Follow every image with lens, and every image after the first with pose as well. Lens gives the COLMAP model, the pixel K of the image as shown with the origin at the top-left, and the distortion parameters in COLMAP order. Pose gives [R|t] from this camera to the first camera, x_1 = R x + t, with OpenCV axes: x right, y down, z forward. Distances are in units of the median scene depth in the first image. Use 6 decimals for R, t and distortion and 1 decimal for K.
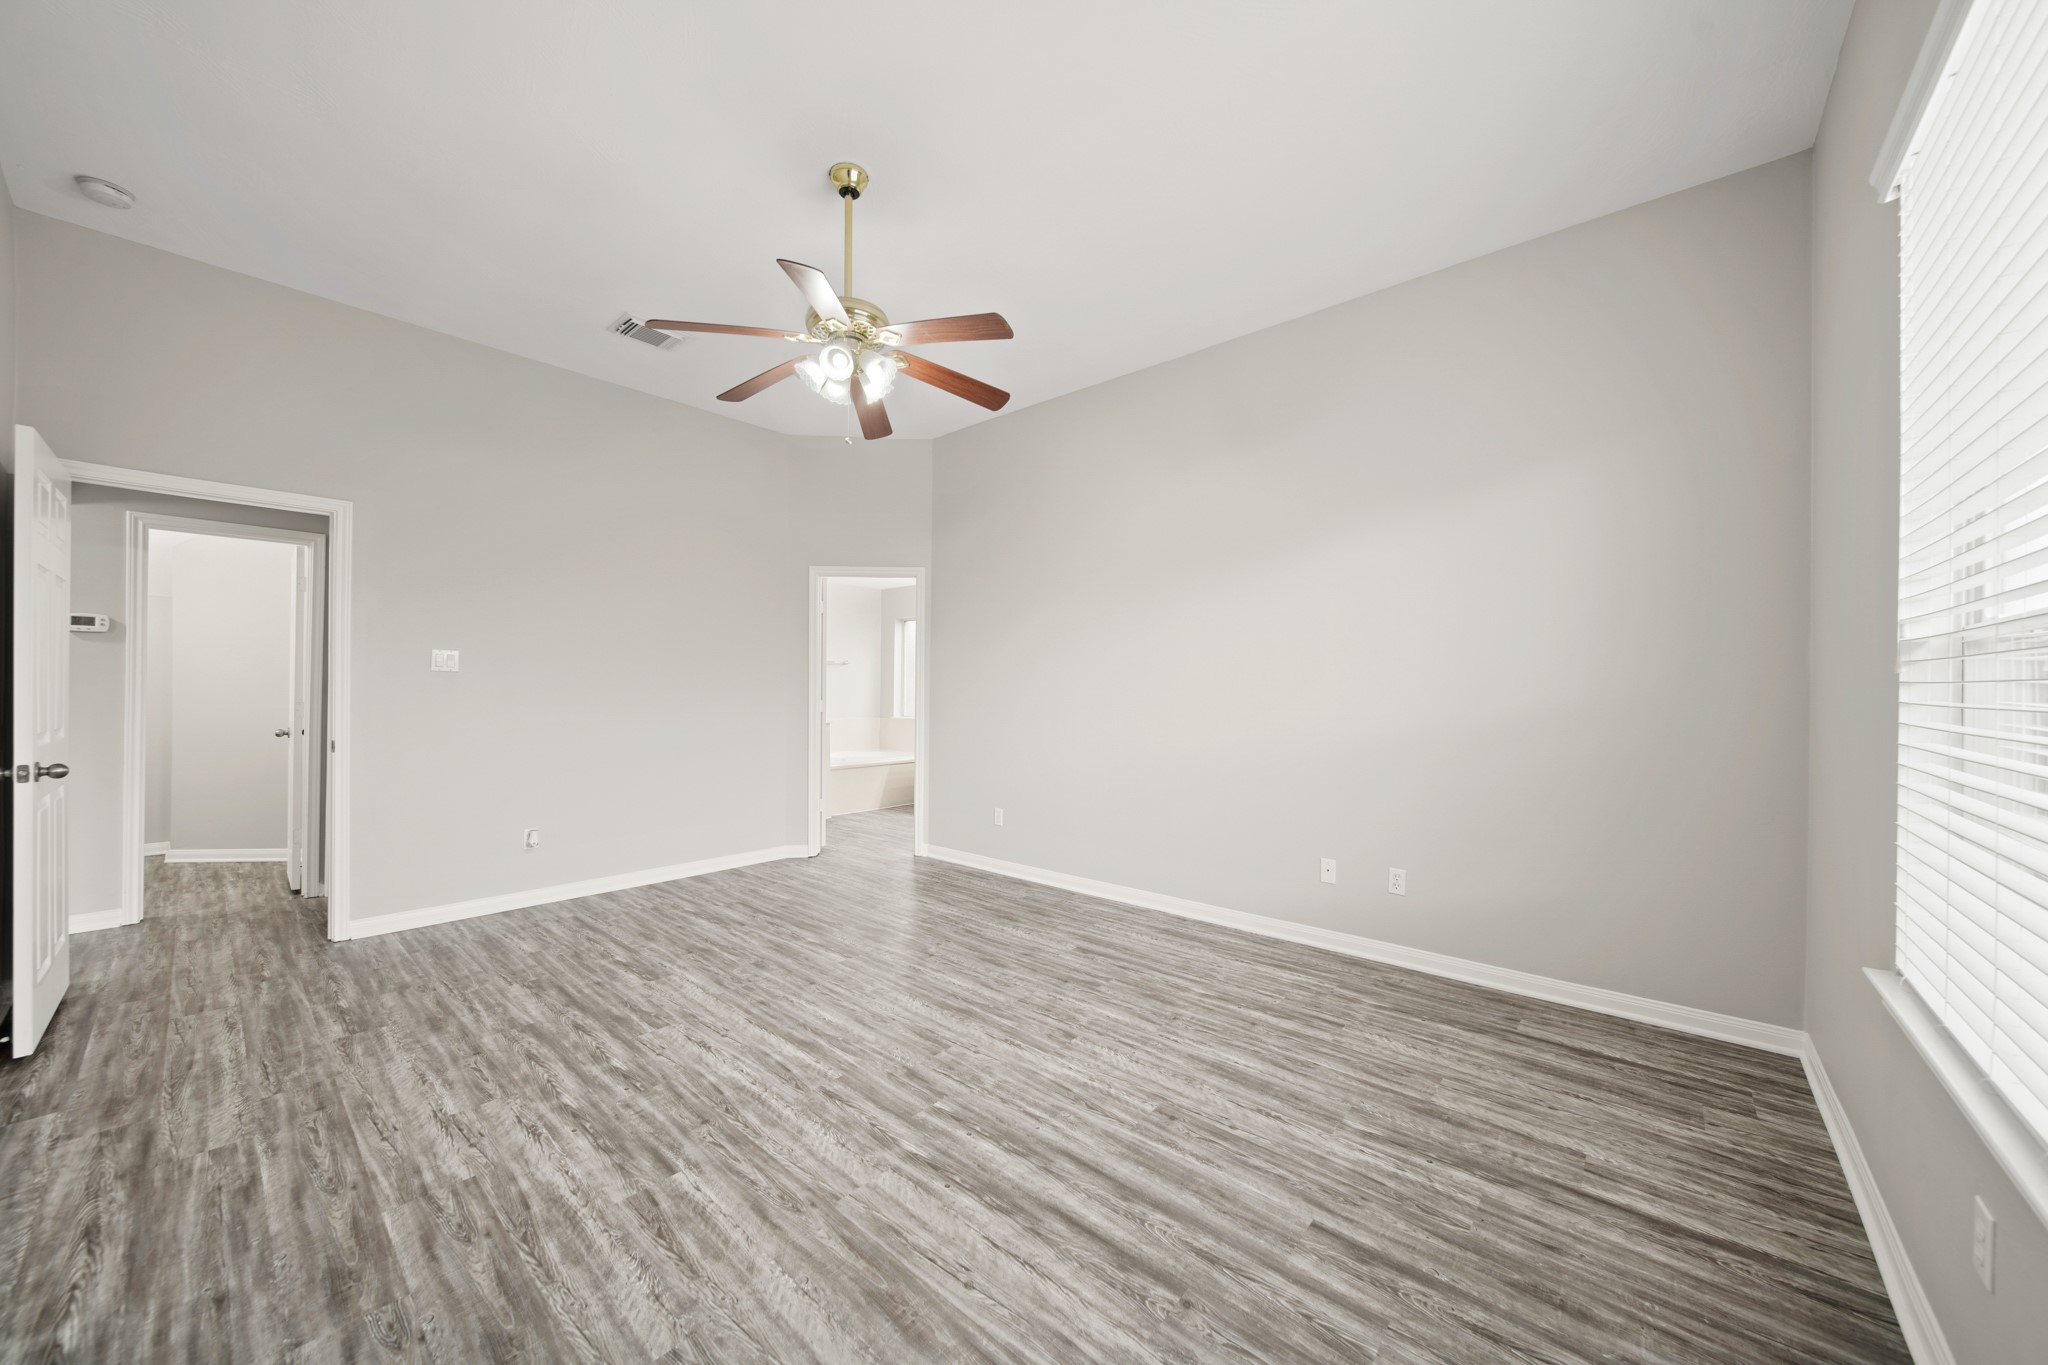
lens RADIAL K [[732.2, 0, 1019.8], [0, 732.2, 688.4], [0, 0, 1]] dist [-0.005534, 0.000450]
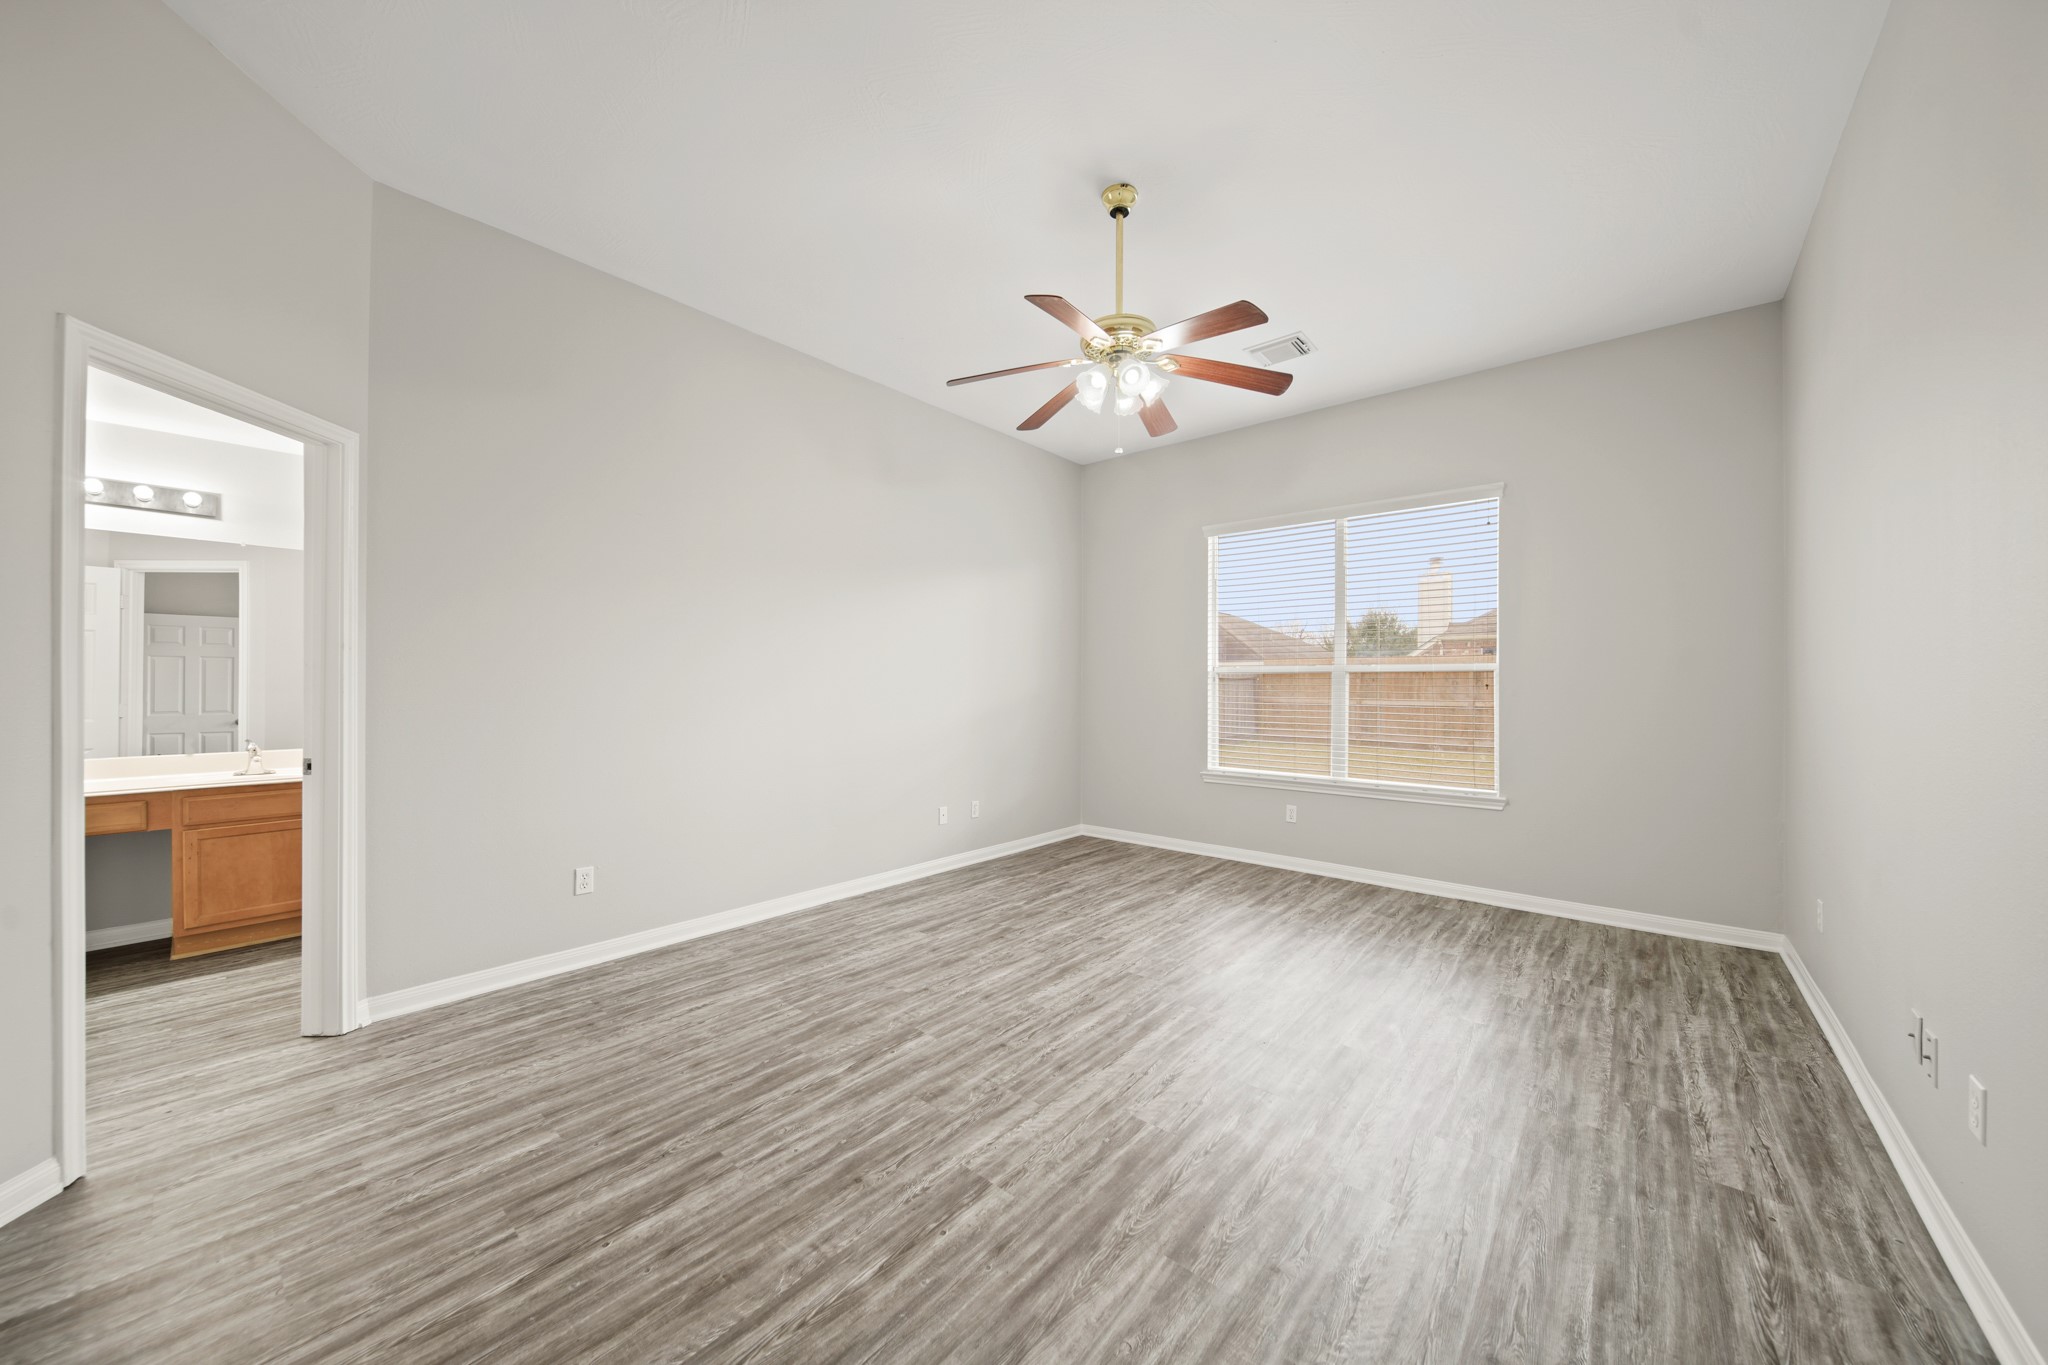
lens RADIAL K [[732.2, 0, 1030.8], [0, 732.2, 686.2], [0, 0, 1]] dist [-0.005534, 0.000450]
pose [[-0.028530, -0.006237, 0.999573, -1.074232], [-0.002688, 0.999977, 0.006163, -0.004681], [-0.999589, -0.002511, -0.028546, 0.968295]]
